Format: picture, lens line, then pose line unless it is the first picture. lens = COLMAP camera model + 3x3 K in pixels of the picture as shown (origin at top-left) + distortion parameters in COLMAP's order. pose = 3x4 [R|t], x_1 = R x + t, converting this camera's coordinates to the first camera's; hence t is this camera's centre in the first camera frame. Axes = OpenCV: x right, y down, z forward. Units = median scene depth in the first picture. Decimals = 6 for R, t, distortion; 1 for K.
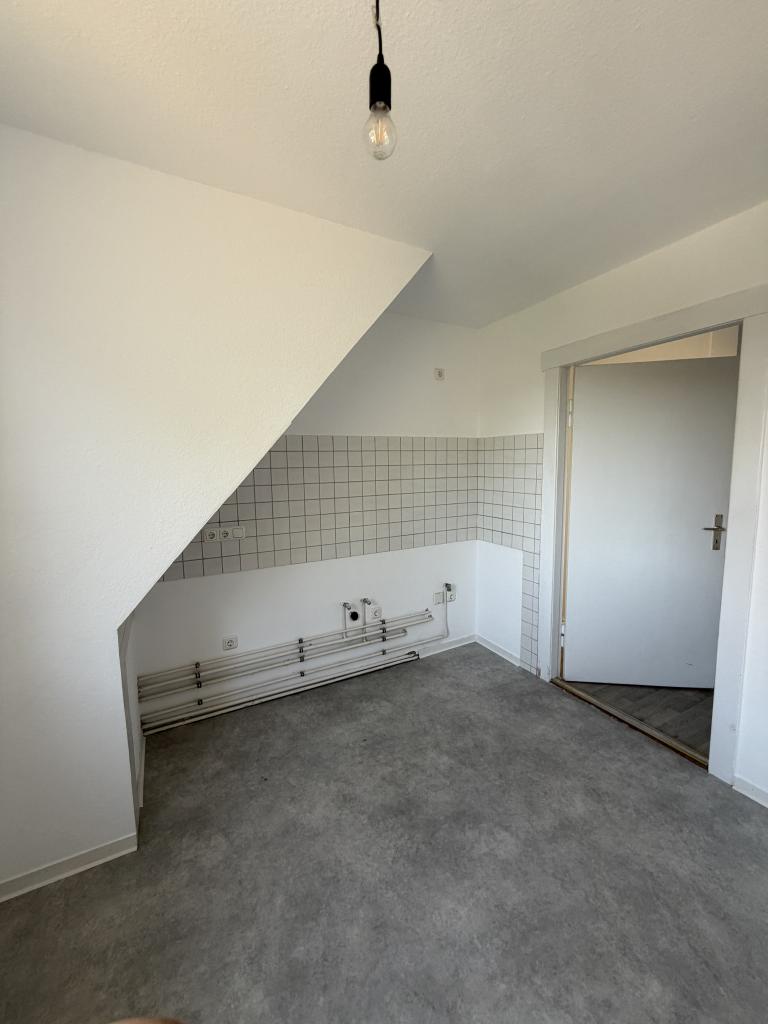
lens RADIAL K [[408.9, 0, 384.8], [0, 408.9, 509.1], [0, 0, 1]] dist [-0.004313, 0.001542]
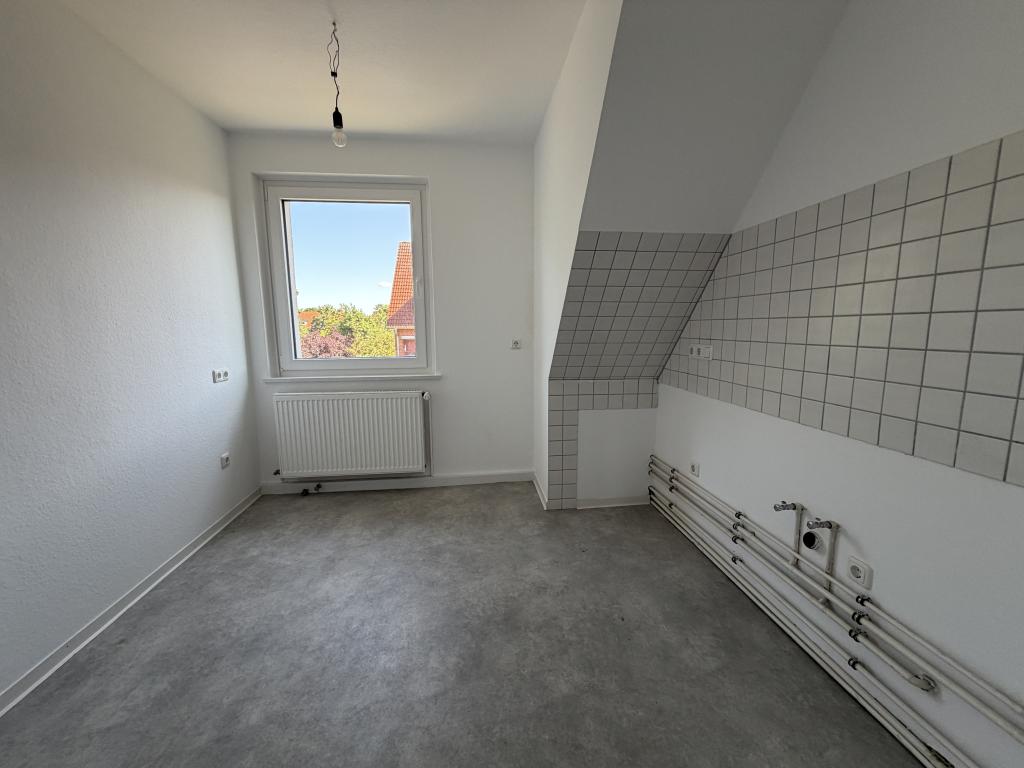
lens RADIAL K [[408.9, 0, 512.5], [0, 408.9, 381.3], [0, 0, 1]] dist [-0.004313, 0.001542]
pose [[-0.381519, 0.140017, -0.913695, 0.878902], [-0.096080, 0.977100, 0.189852, -0.012421], [0.919354, 0.160220, -0.359329, 1.300564]]
